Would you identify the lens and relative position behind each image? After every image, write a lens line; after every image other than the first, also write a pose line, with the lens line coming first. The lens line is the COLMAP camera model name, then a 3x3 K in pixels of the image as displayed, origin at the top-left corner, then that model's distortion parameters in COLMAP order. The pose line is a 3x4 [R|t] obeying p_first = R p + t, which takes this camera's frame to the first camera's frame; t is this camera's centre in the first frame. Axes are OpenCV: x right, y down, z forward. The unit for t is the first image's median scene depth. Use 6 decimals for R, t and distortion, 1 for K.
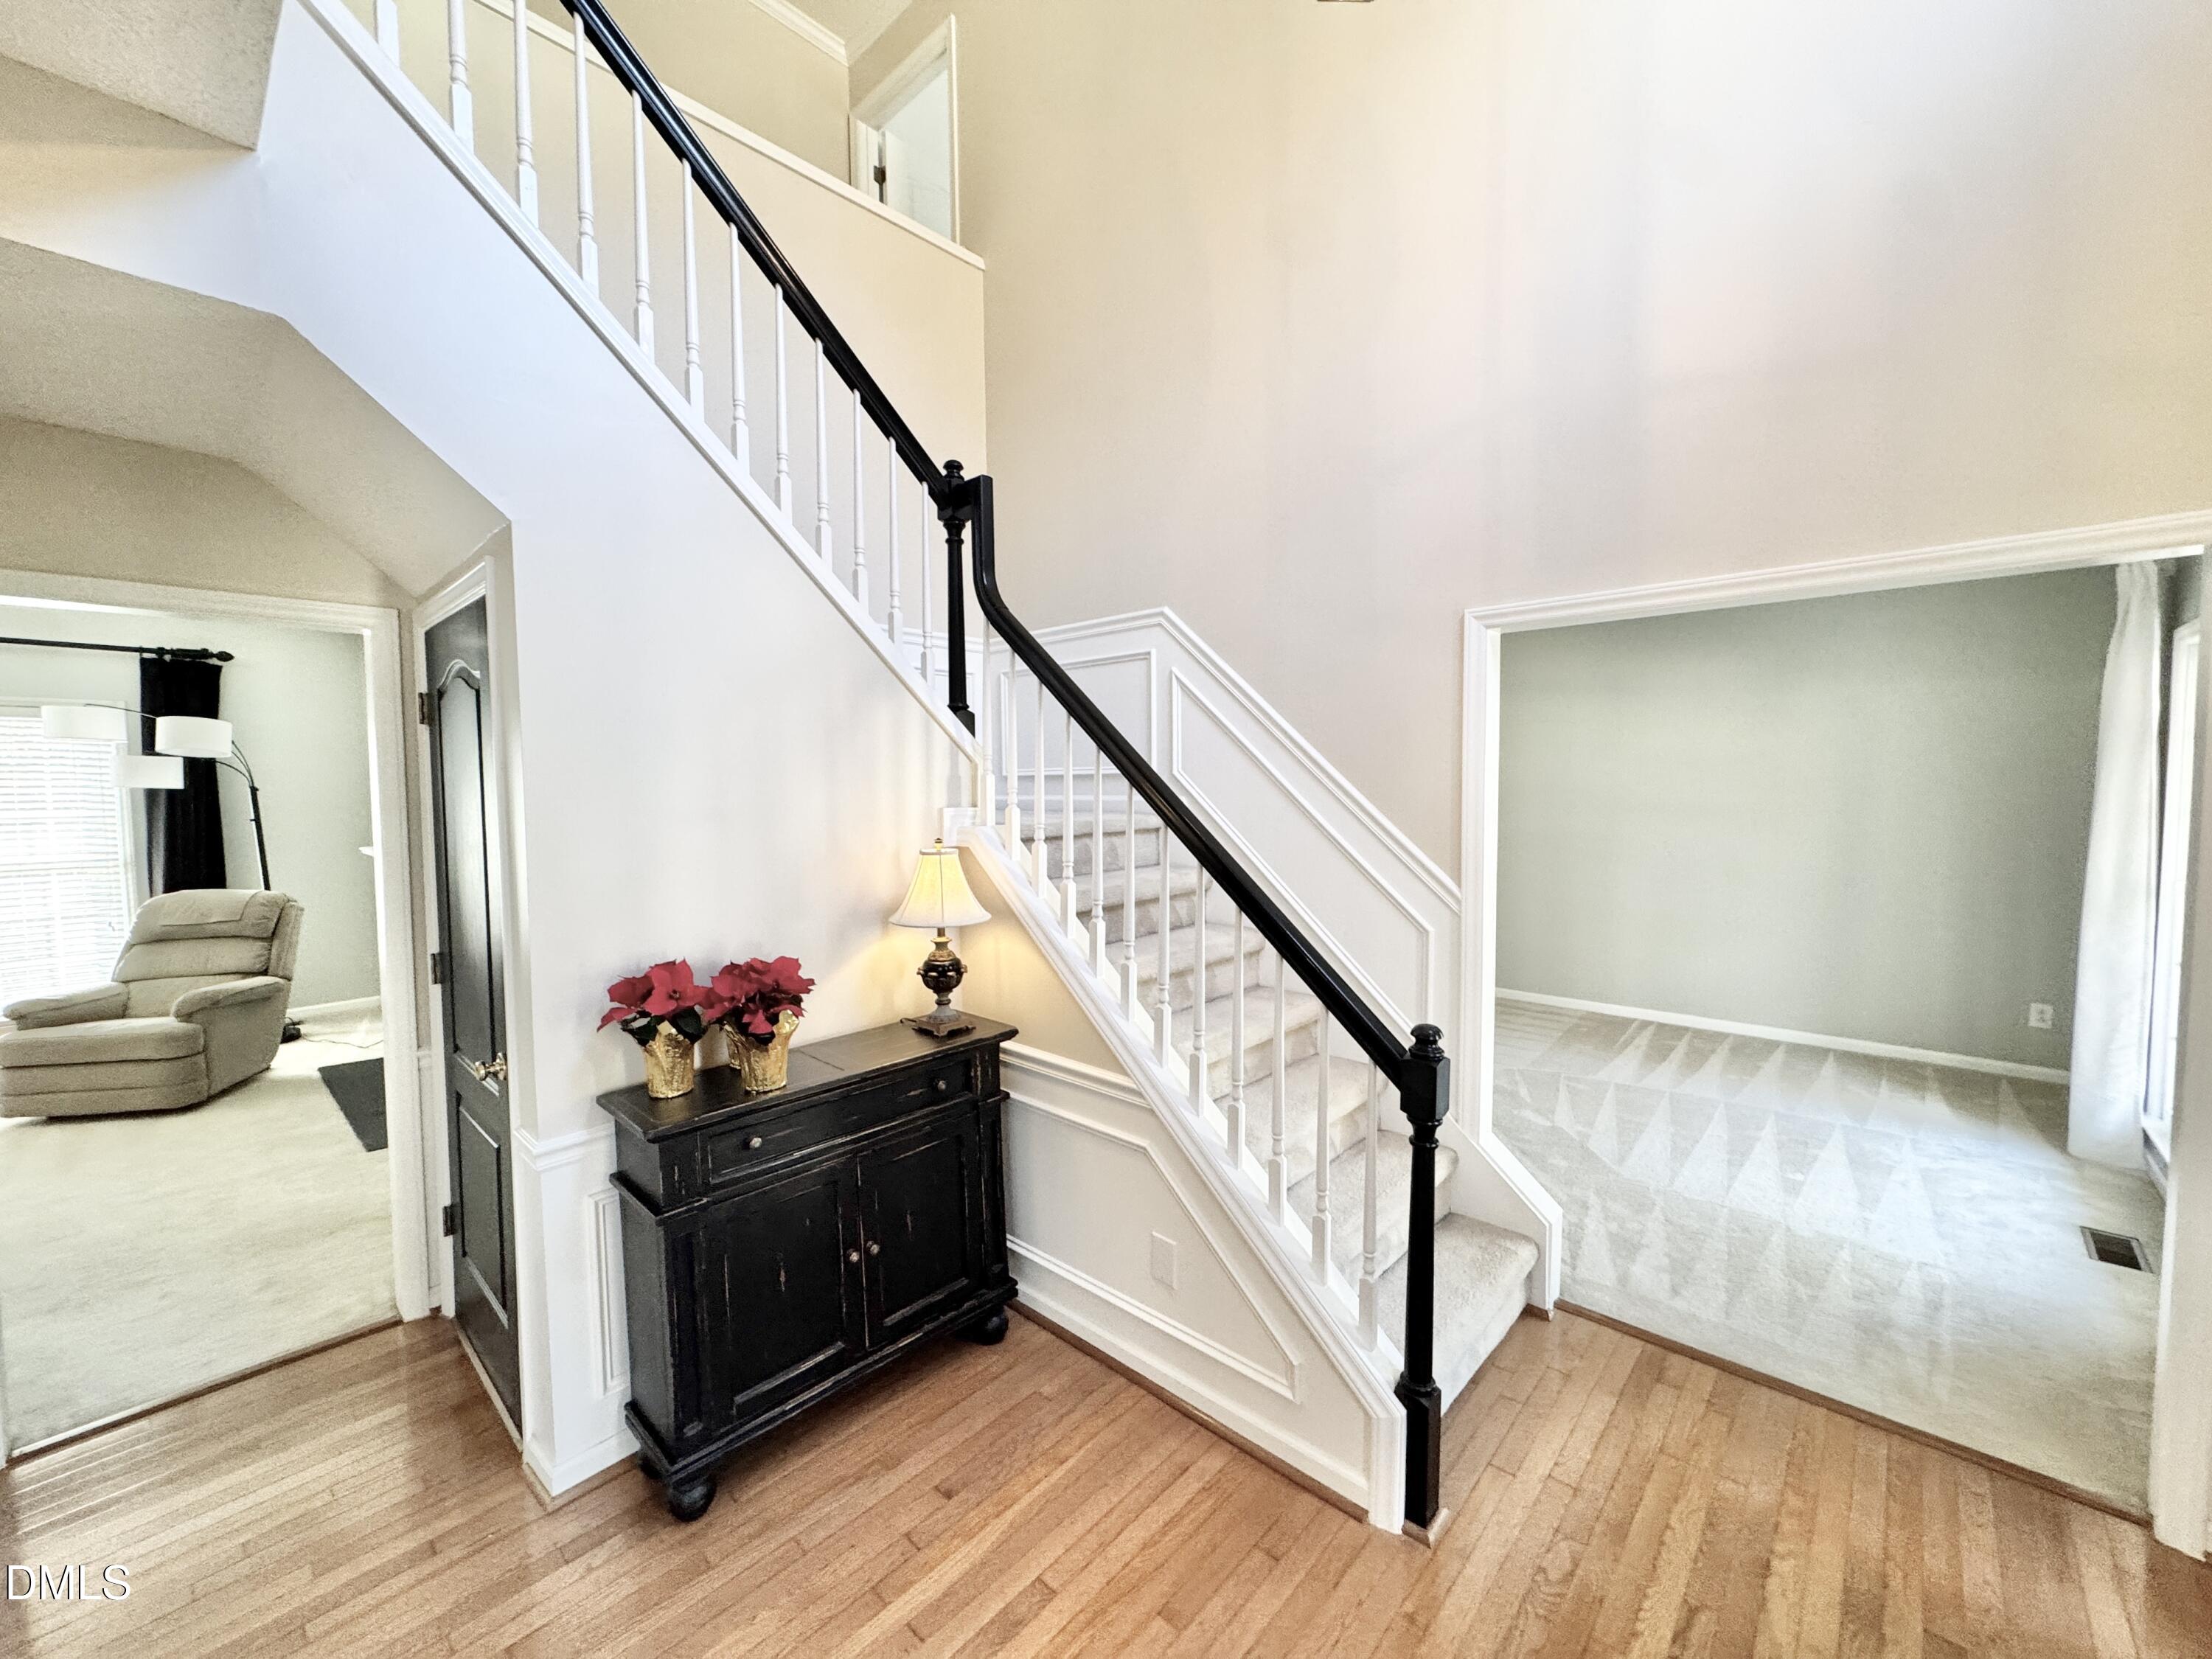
lens RADIAL K [[881.6, 0, 1102.2], [0, 881.6, 828.9], [0, 0, 1]] dist [-0.000260, -0.000480]
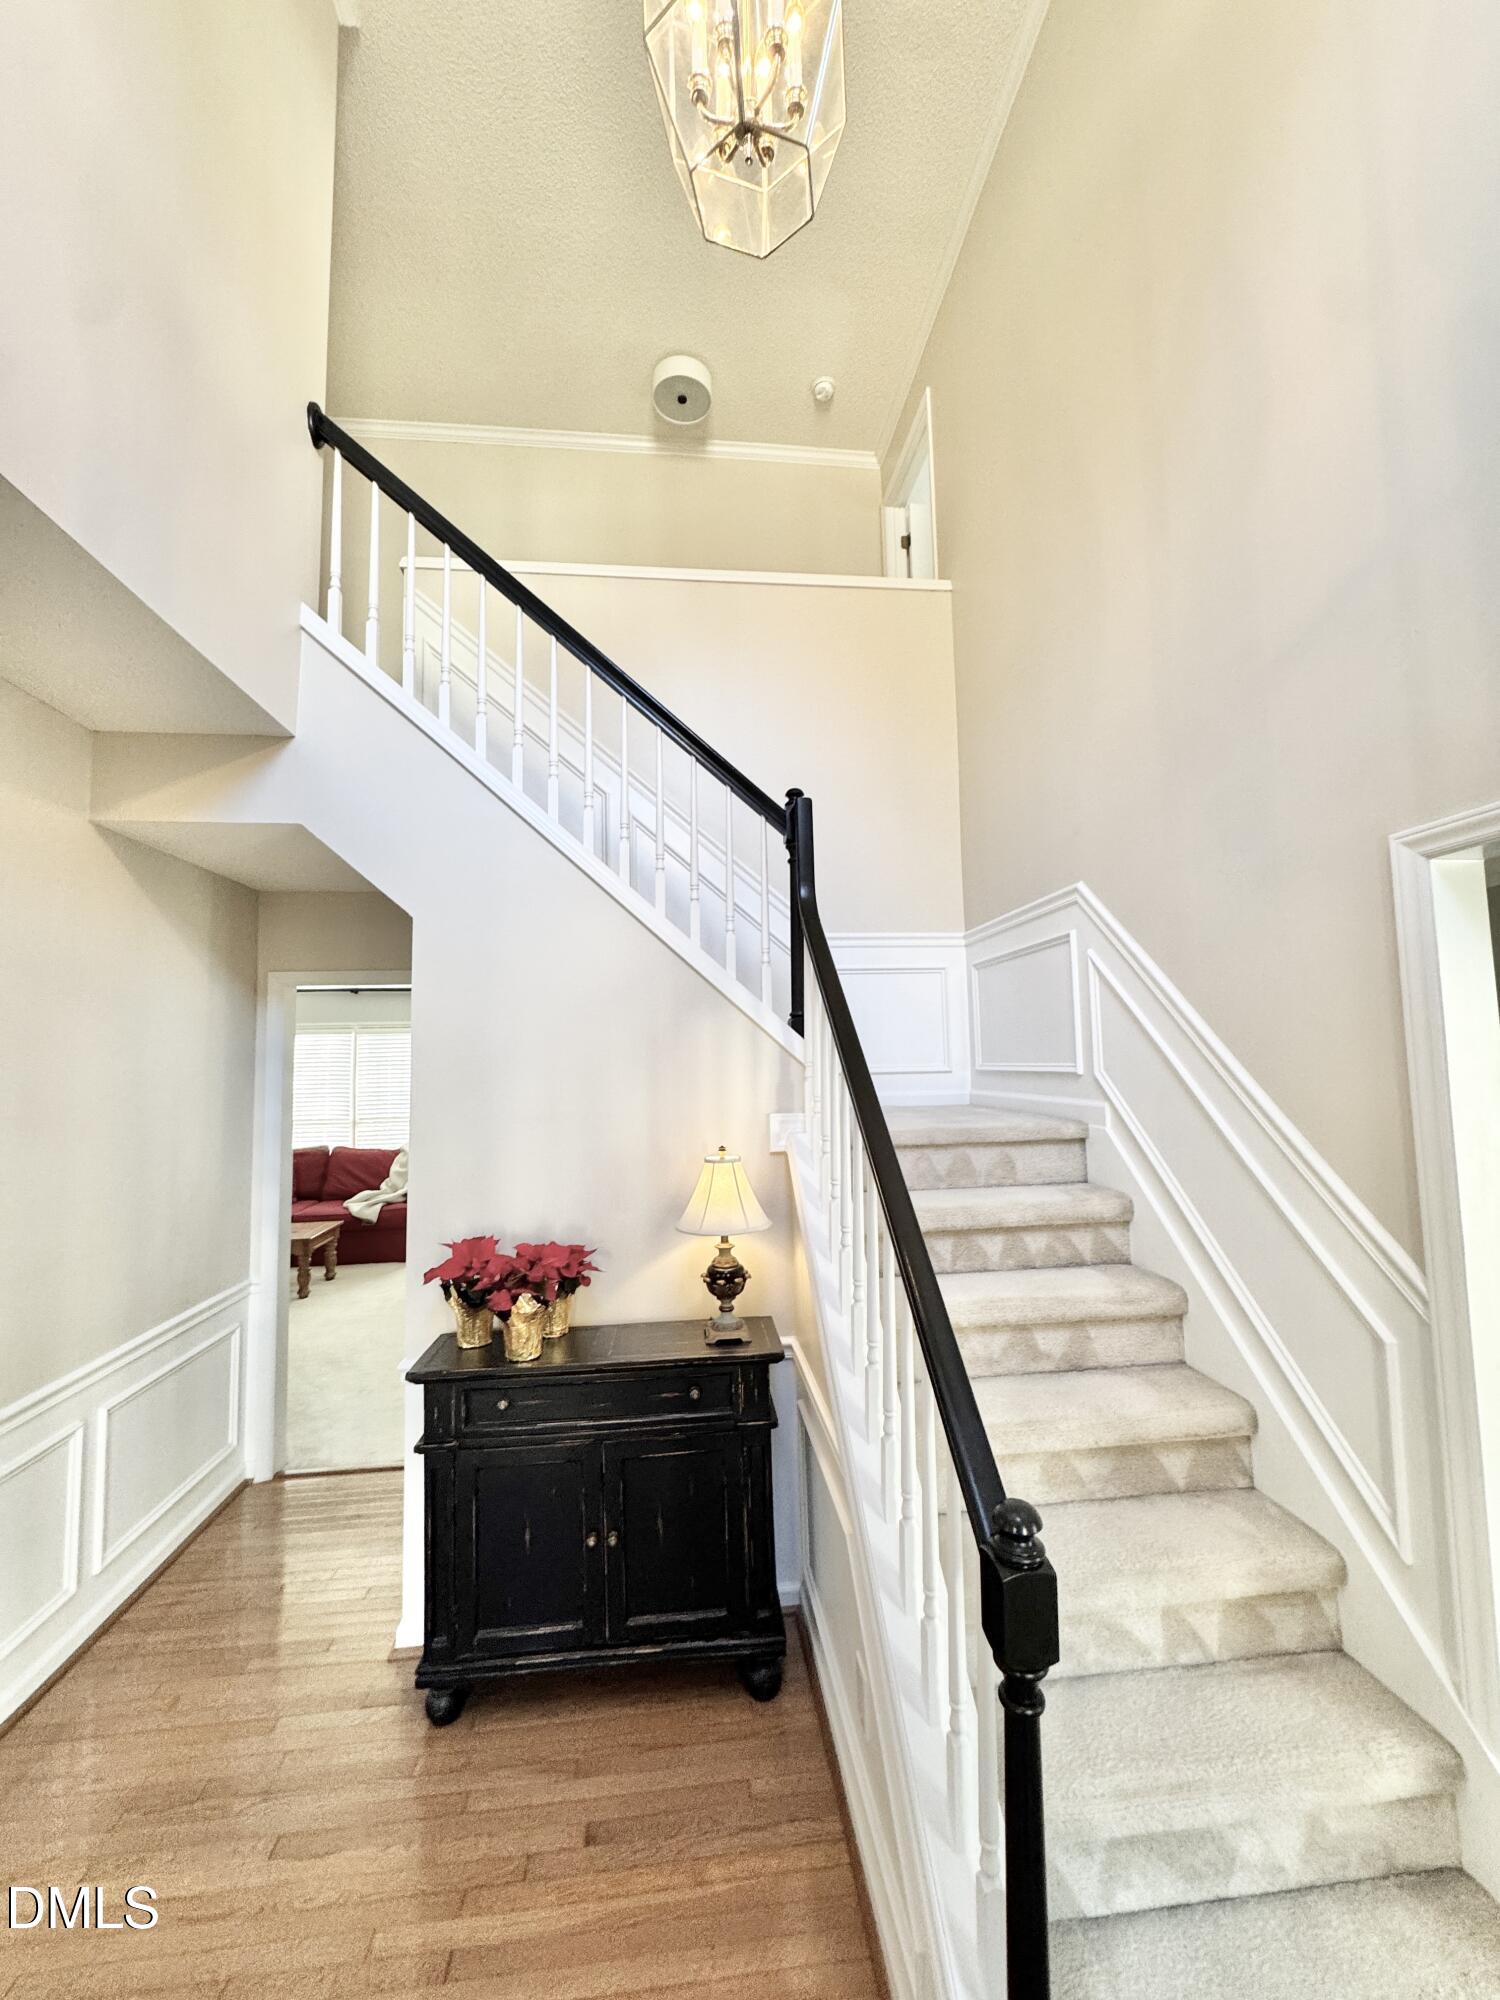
lens RADIAL K [[797.1, 0, 751.0], [0, 797.1, 996.9], [0, 0, 1]] dist [-0.000260, -0.000480]
pose [[0.753129, -0.057067, -0.655393, 0.475060], [-0.023531, 0.993256, -0.113527, -0.059436], [0.657452, 0.100923, 0.746707, 0.296174]]
